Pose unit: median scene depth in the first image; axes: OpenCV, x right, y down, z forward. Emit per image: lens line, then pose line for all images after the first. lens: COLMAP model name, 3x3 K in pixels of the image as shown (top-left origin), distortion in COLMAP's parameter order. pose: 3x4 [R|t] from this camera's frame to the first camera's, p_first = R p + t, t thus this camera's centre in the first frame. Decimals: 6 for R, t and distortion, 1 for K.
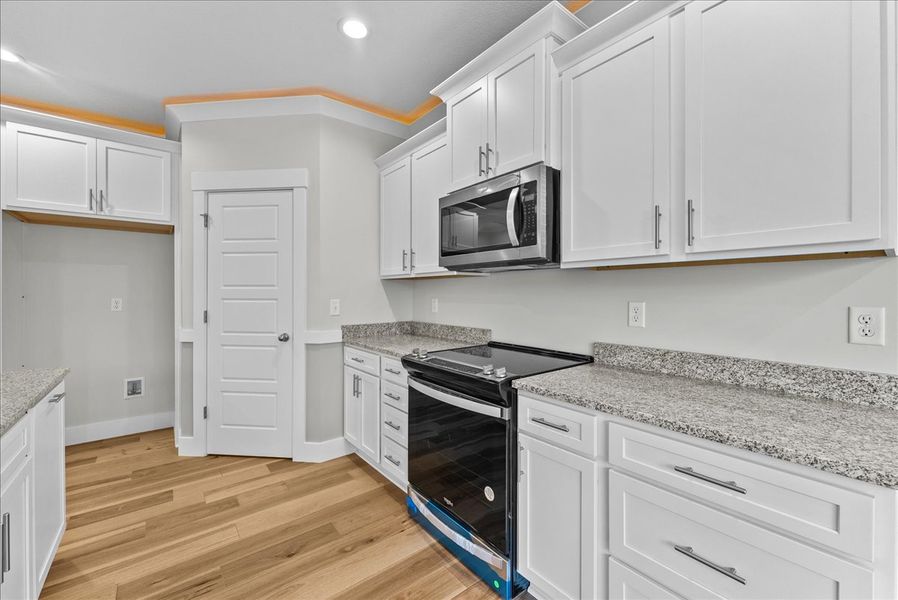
lens RADIAL K [[361.8, 0, 451.1], [0, 361.8, 301.9], [0, 0, 1]] dist [0.000145, -0.000054]
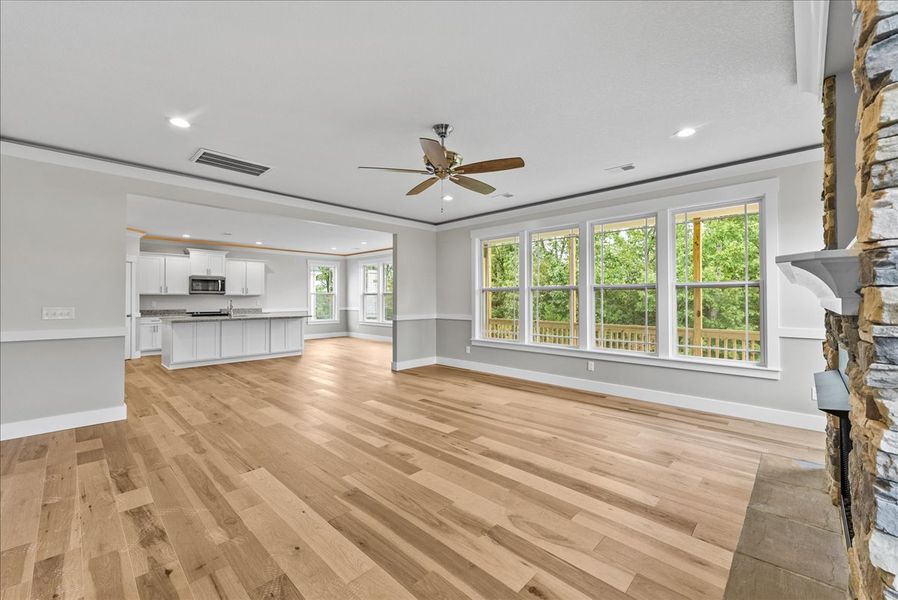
lens RADIAL K [[361.8, 0, 451.1], [0, 361.8, 301.9], [0, 0, 1]] dist [0.000145, -0.000054]
pose [[-0.122515, -0.010972, 0.992406, -4.350807], [0.023897, 0.999616, 0.014002, 0.016296], [-0.992179, 0.025431, -0.122206, -1.378473]]
